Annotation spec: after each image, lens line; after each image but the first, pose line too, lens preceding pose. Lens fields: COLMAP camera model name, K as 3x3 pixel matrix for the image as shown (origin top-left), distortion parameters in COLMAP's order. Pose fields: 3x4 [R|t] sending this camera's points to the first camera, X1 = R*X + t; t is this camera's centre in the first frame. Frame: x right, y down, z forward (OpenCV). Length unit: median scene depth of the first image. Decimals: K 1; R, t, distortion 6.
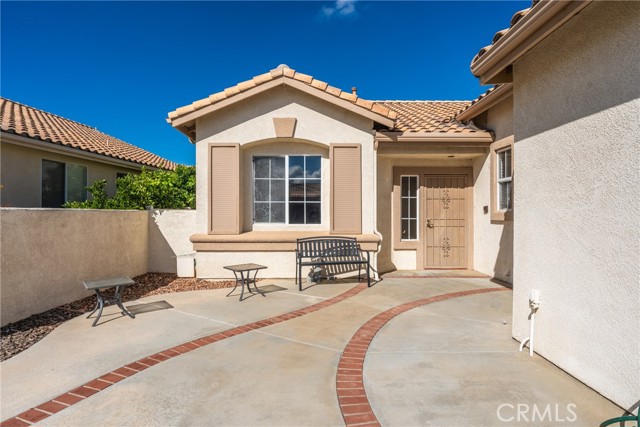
lens RADIAL K [[356.3, 0, 318.9], [0, 356.3, 213.0], [0, 0, 1]] dist [-0.004318, -0.000157]
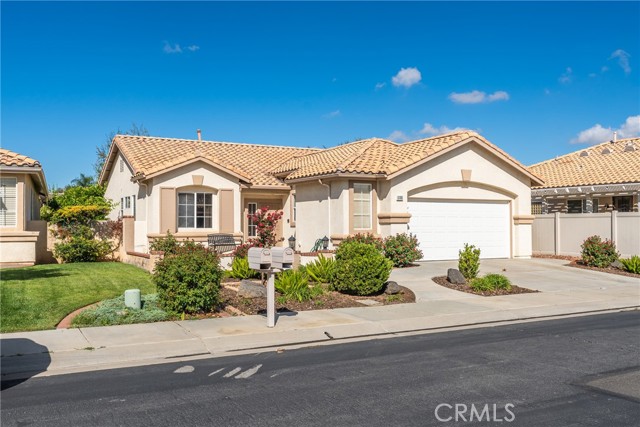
lens RADIAL K [[595.3, 0, 319.8], [0, 595.3, 214.5], [0, 0, 1]] dist [-0.002012, 0.000000]
pose [[0.879776, 0.005268, 0.475359, -1.062759], [0.008213, 0.999621, -0.026278, 0.048516], [-0.475318, 0.027022, 0.879399, -2.229318]]
